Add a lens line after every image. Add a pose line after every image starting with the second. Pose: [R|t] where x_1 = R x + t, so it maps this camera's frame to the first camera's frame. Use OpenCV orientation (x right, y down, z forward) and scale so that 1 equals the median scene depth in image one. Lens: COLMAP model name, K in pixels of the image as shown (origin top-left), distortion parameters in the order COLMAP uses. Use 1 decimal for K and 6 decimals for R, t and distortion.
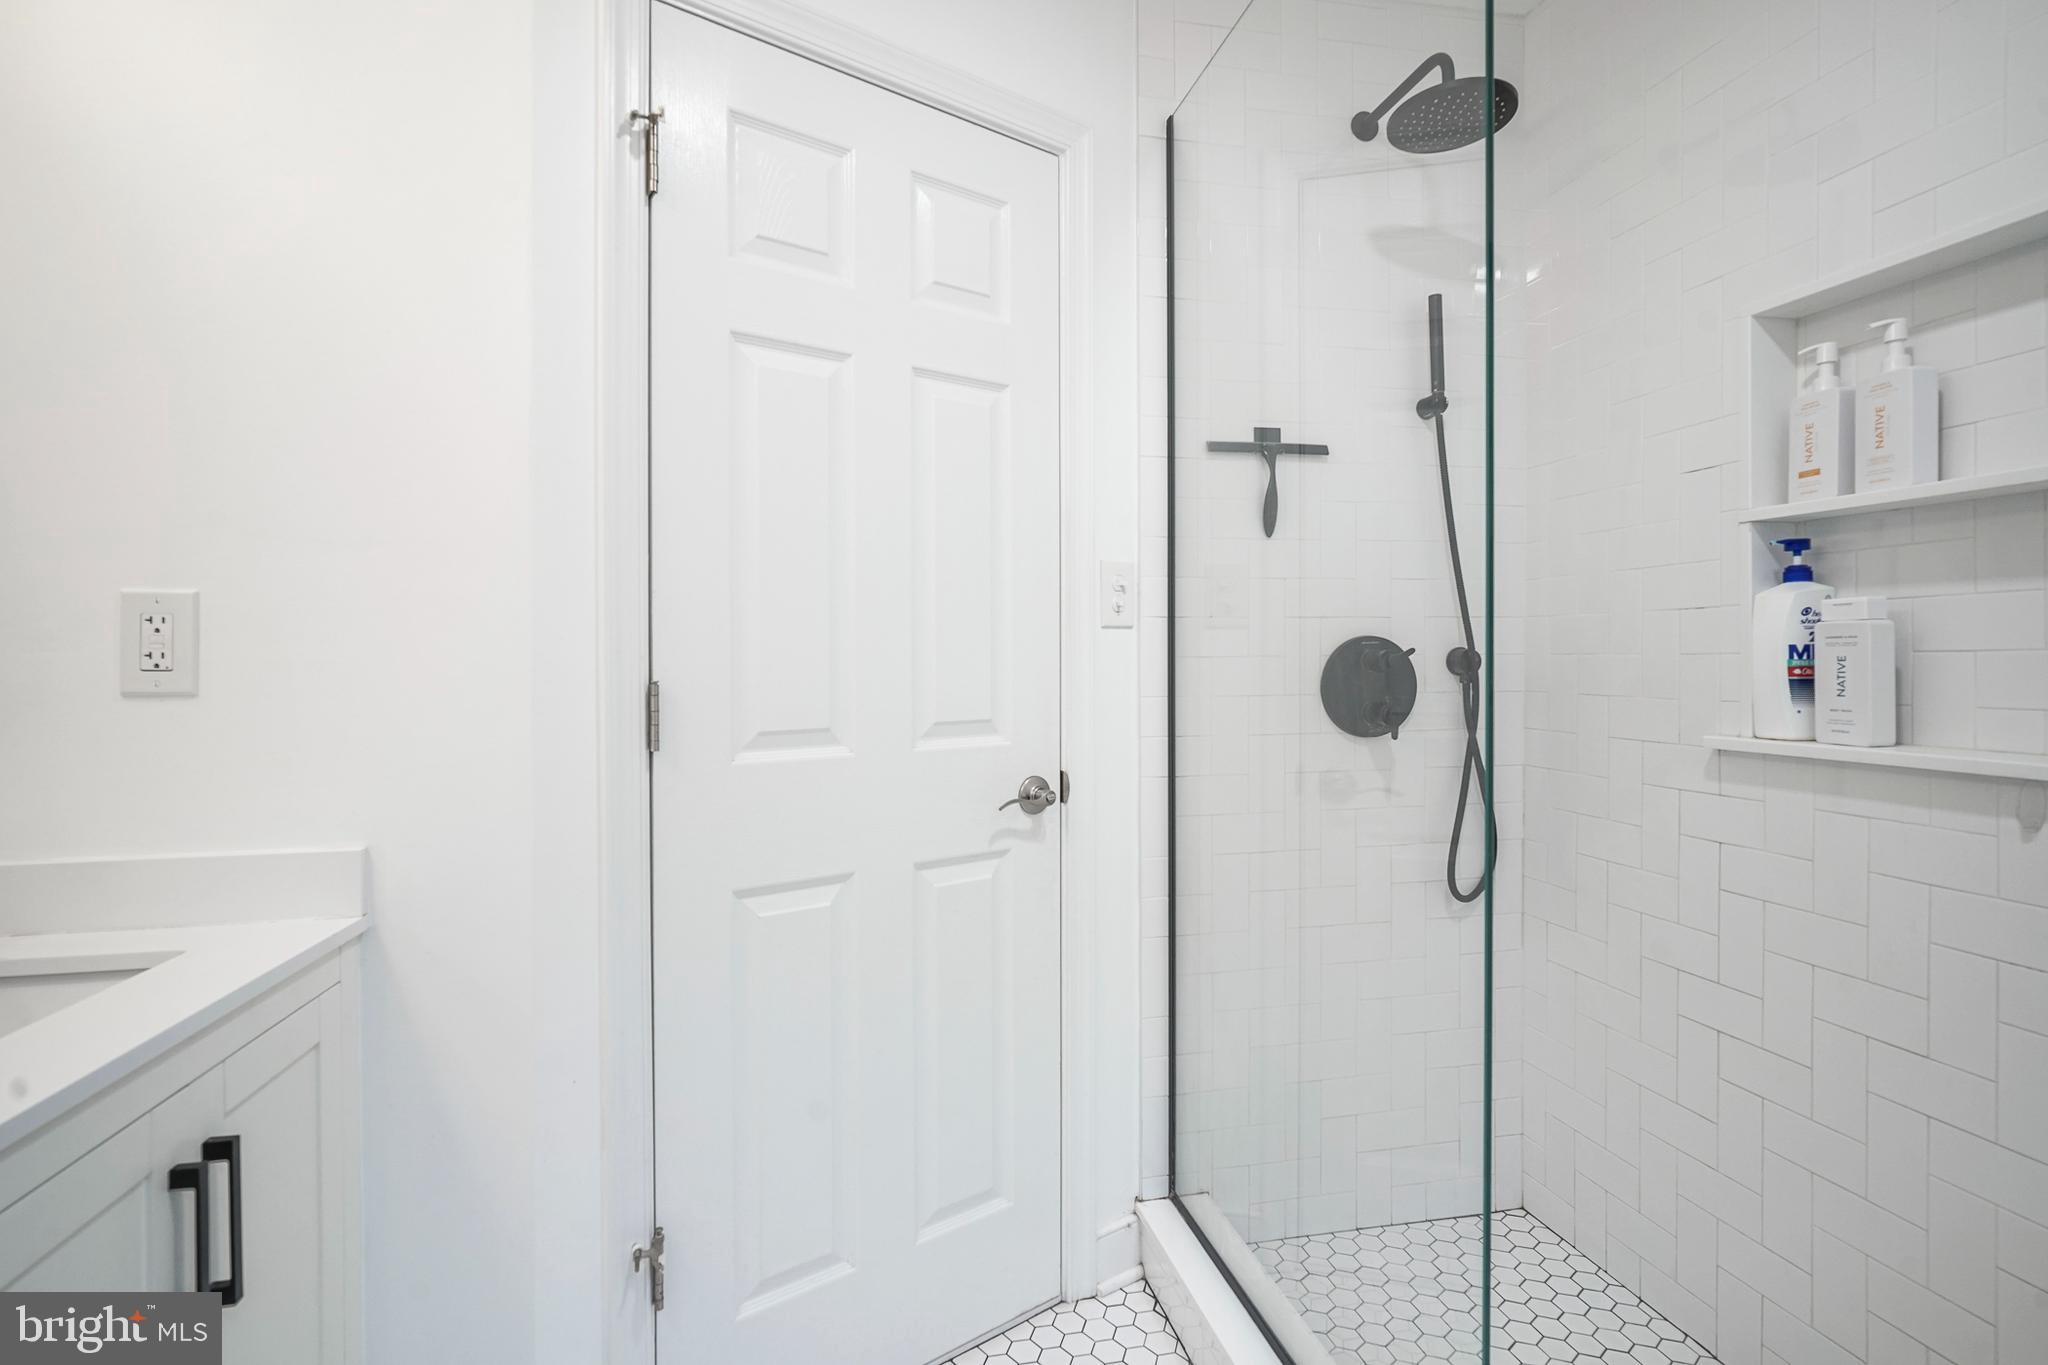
lens RADIAL K [[985.7, 0, 1021.7], [0, 985.7, 660.2], [0, 0, 1]] dist [-0.013568, -0.000328]
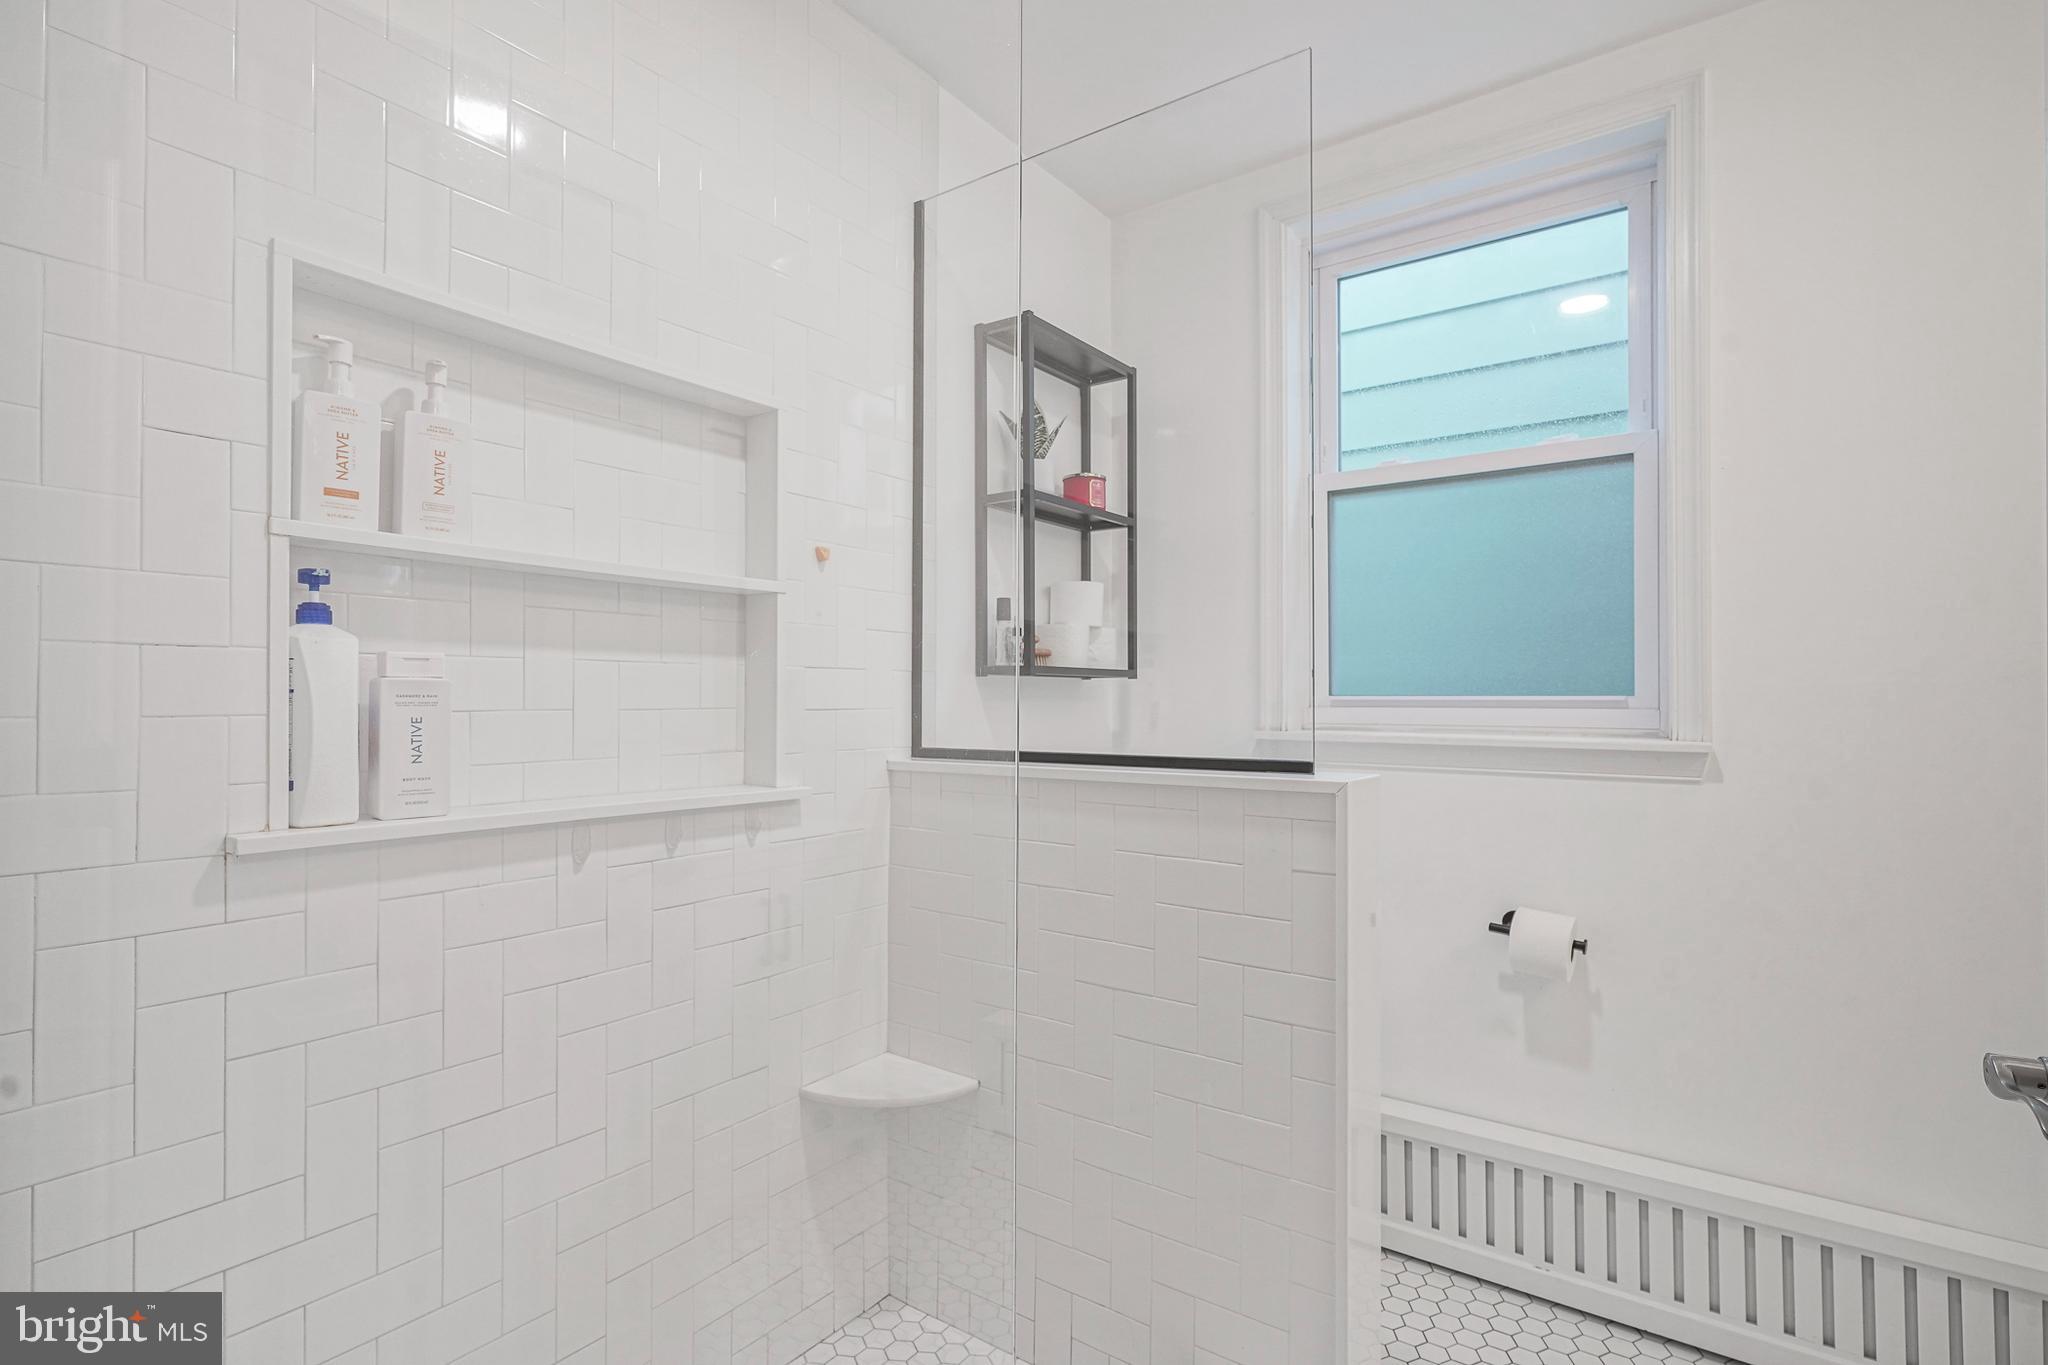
lens RADIAL K [[1014.3, 0, 1026.0], [0, 1014.3, 700.2], [0, 0, 1]] dist [-0.004398, 0.002555]
pose [[-0.668501, 0.005966, 0.743687, -0.073843], [0.004623, 0.999982, -0.003867, -0.004783], [-0.743696, 0.000853, -0.668517, 0.418668]]
